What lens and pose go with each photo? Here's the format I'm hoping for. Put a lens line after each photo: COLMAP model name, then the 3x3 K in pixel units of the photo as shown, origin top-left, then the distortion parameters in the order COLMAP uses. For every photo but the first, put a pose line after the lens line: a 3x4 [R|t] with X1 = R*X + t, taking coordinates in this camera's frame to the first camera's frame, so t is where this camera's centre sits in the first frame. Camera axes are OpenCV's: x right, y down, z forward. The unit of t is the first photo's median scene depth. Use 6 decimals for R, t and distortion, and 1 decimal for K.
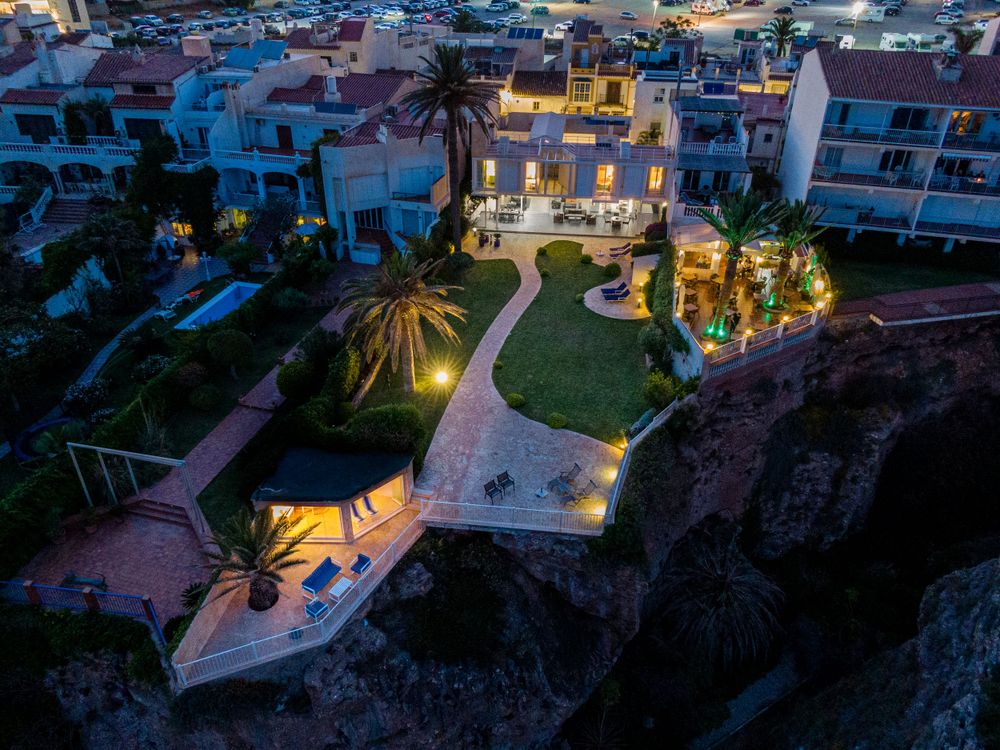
lens RADIAL K [[703.9, 0, 498.7], [0, 703.9, 374.2], [0, 0, 1]] dist [0.004919, 0.001167]
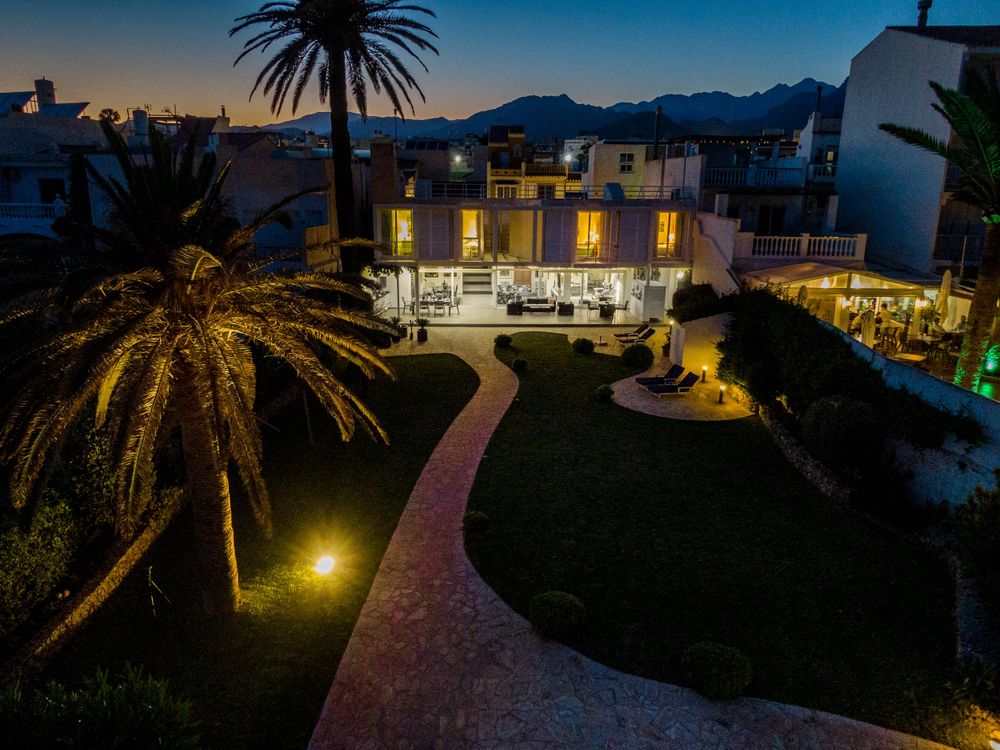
lens RADIAL K [[703.9, 0, 499.7], [0, 703.9, 377.0], [0, 0, 1]] dist [0.004919, 0.001167]
pose [[0.985708, -0.039492, 0.163769, -0.035950], [0.085531, 0.954838, -0.284551, 0.016507], [-0.145136, 0.294492, 0.944569, 0.463904]]
